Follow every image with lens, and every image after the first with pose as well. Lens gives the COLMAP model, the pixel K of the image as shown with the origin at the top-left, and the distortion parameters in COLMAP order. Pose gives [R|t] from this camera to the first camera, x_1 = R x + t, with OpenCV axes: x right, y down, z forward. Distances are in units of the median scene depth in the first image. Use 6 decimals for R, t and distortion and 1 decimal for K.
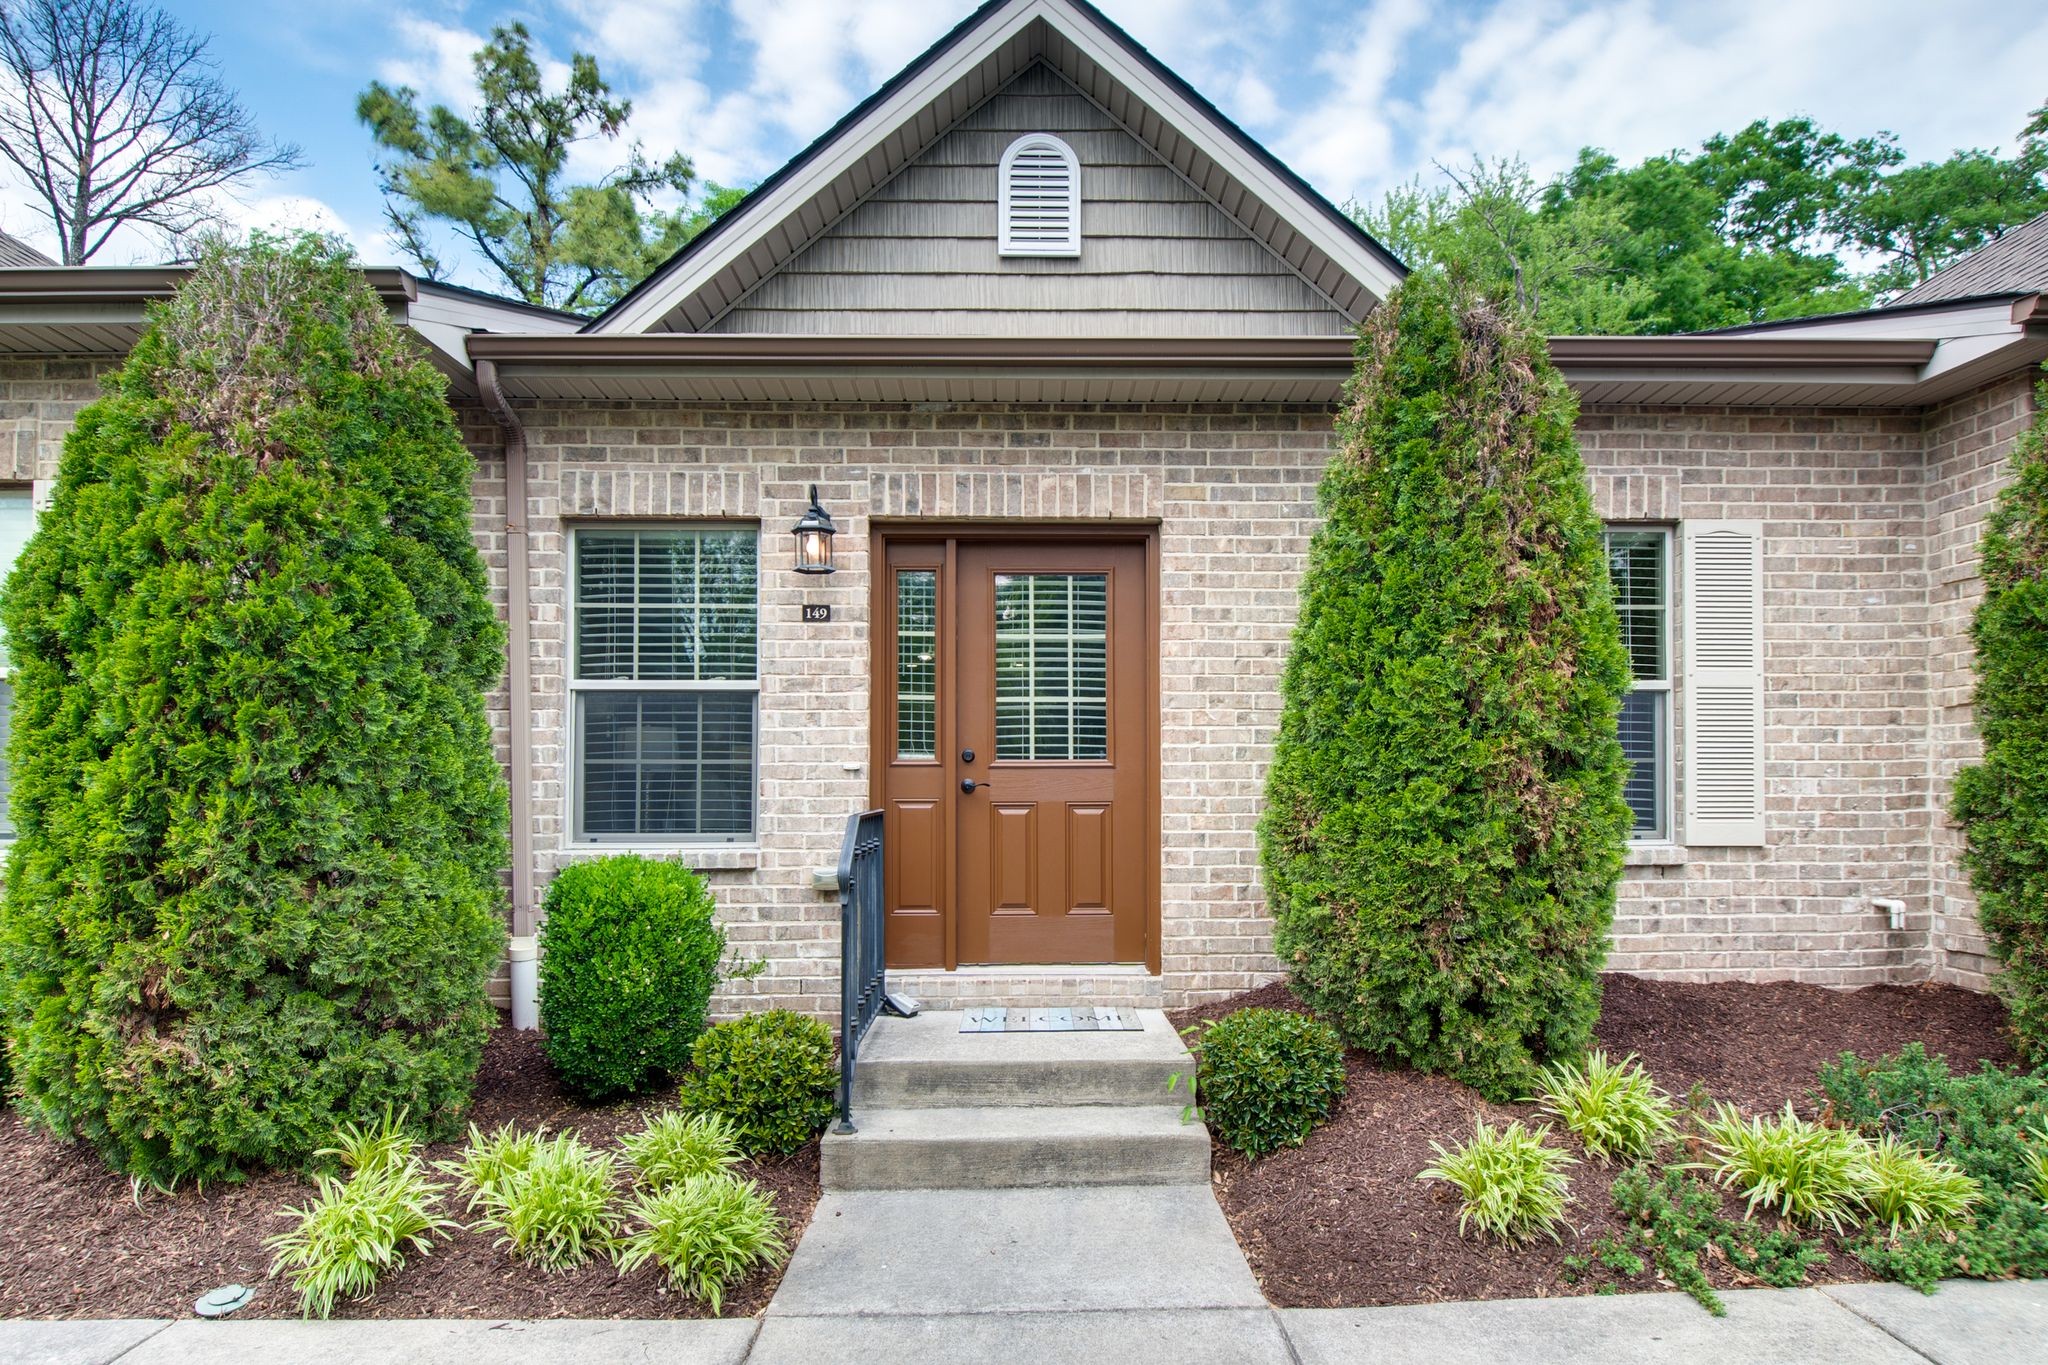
lens RADIAL K [[1113.0, 0, 1071.0], [0, 1113.0, 766.8], [0, 0, 1]] dist [0.026679, -0.051498]
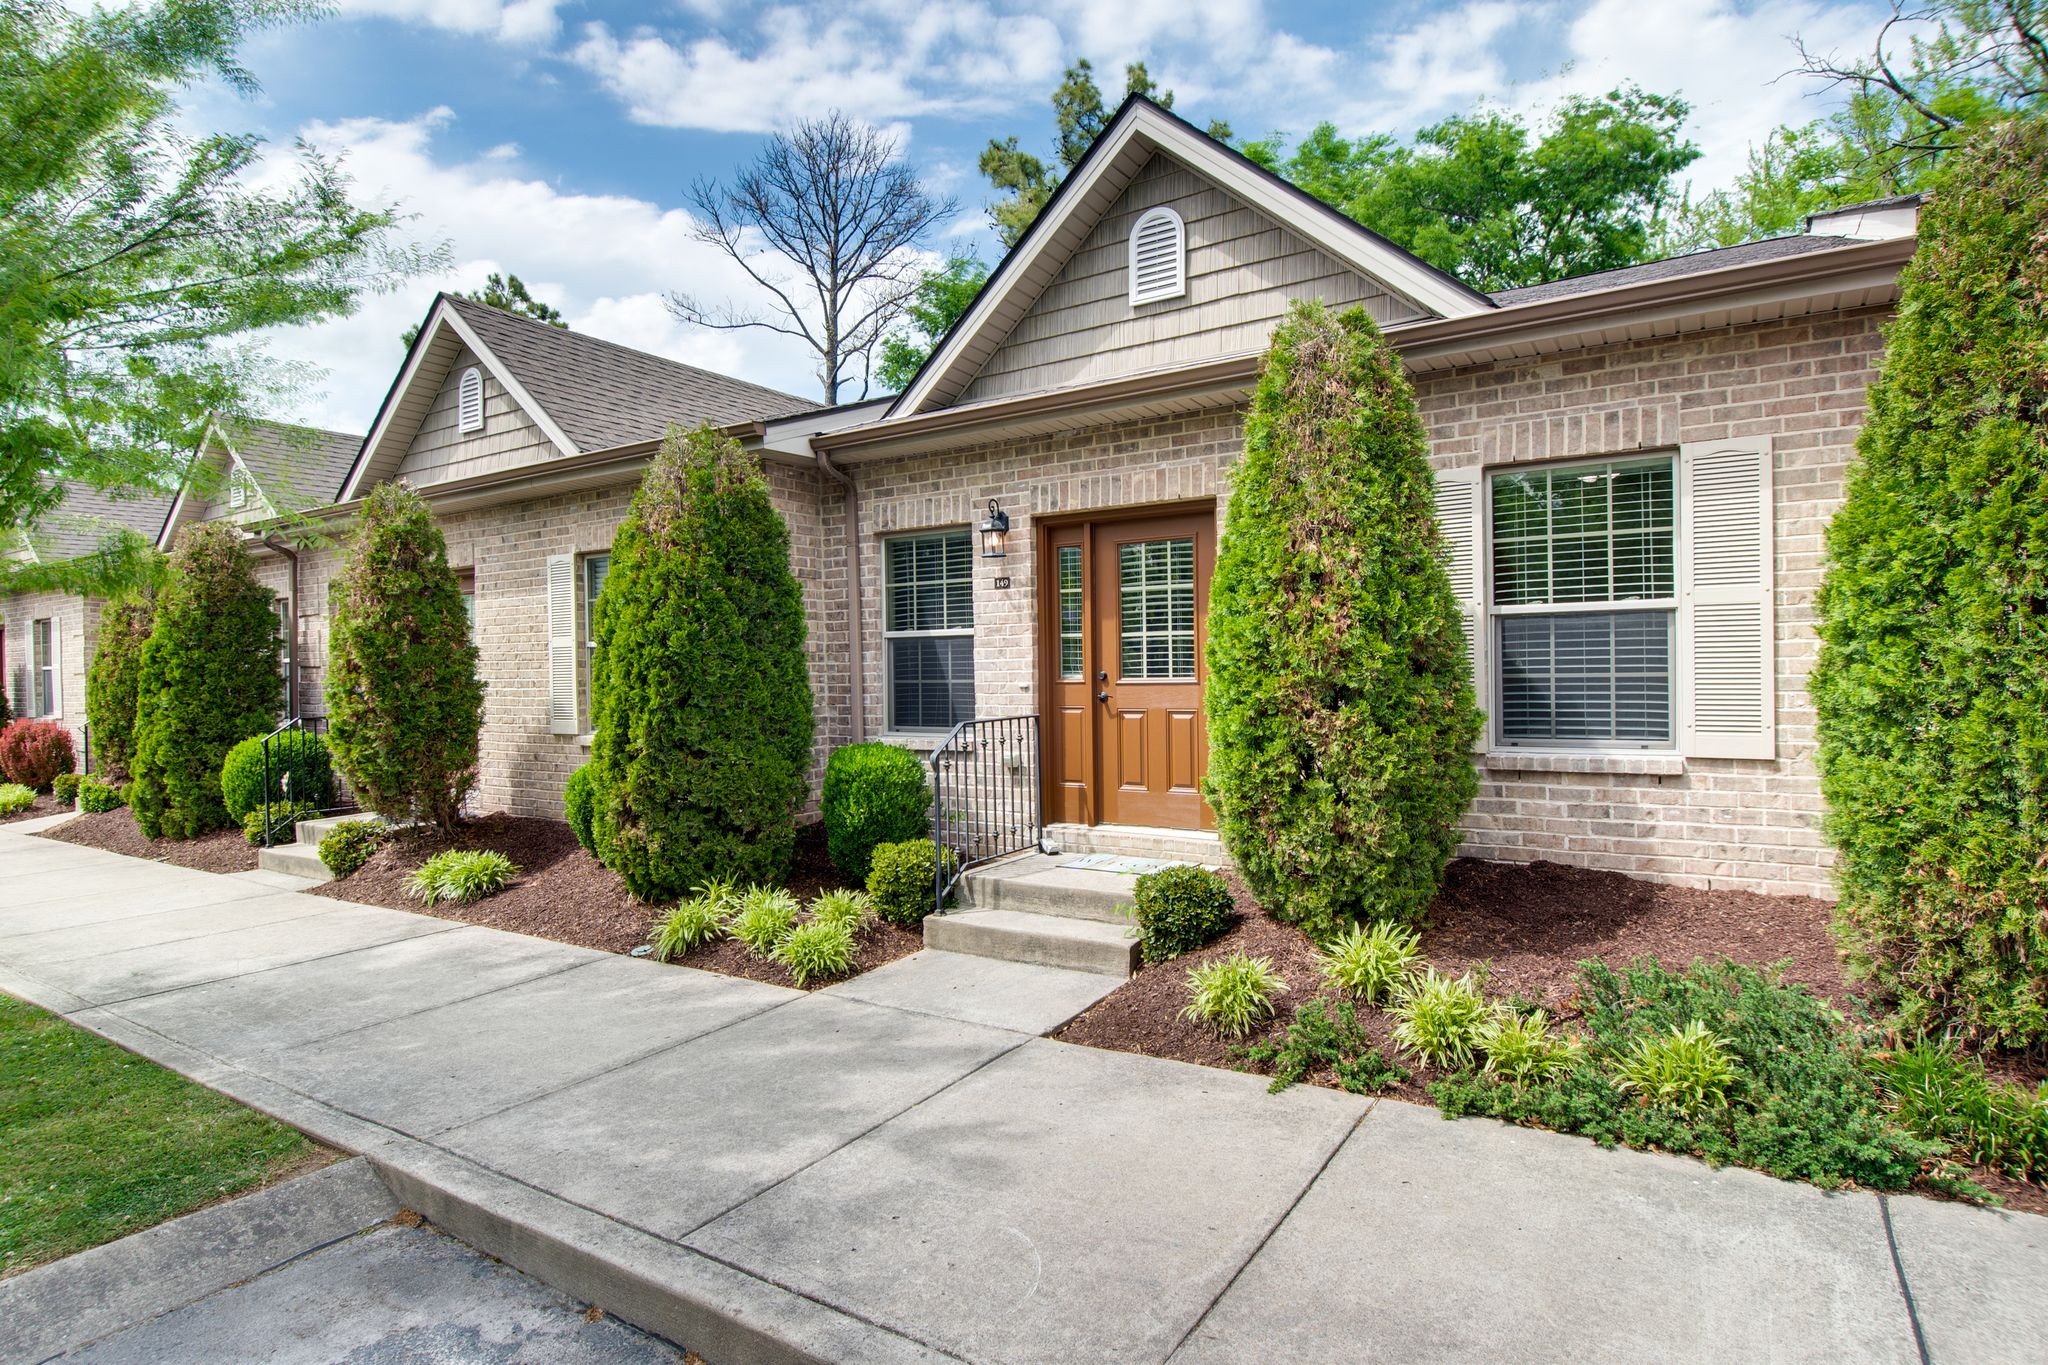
lens RADIAL K [[1039.3, 0, 1031.6], [0, 1039.3, 668.1], [0, 0, 1]] dist [0.002151, -0.019280]
pose [[0.832713, -0.013480, -0.553540, 0.577924], [0.027510, 0.999476, 0.017045, -0.046040], [0.553021, -0.029421, 0.832648, -0.146676]]
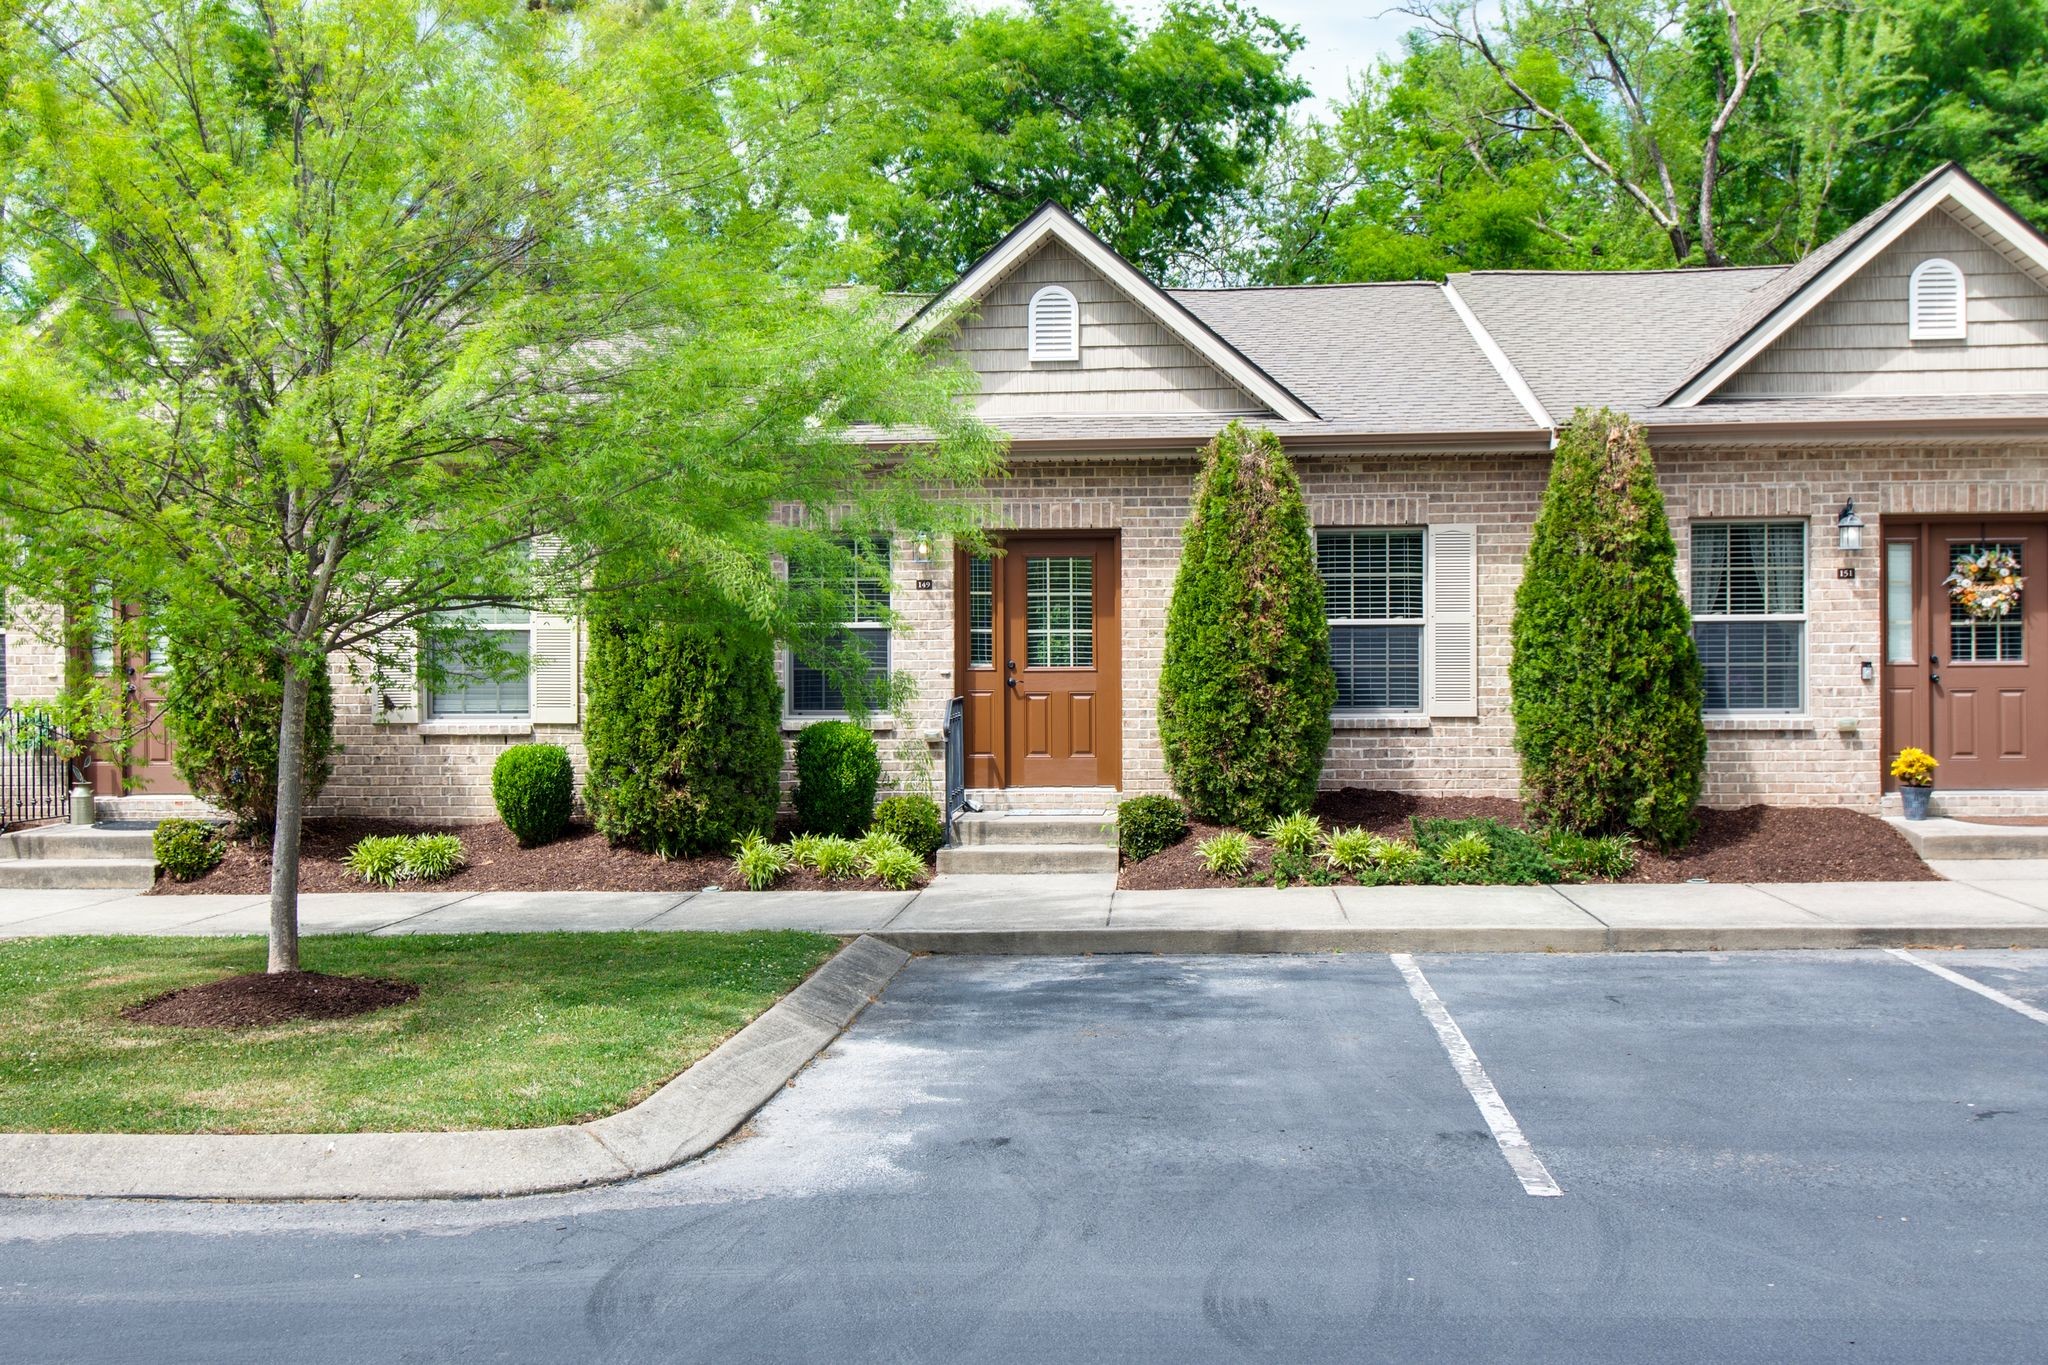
lens RADIAL K [[1765.1, 0, 1025.6], [0, 1765.1, 636.1], [0, 0, 1]] dist [0.004130, -0.000010]
pose [[0.992370, -0.006335, -0.123129, 0.270956], [0.007350, 0.999943, 0.007788, -0.077456], [0.123073, -0.008634, 0.992360, -1.735495]]
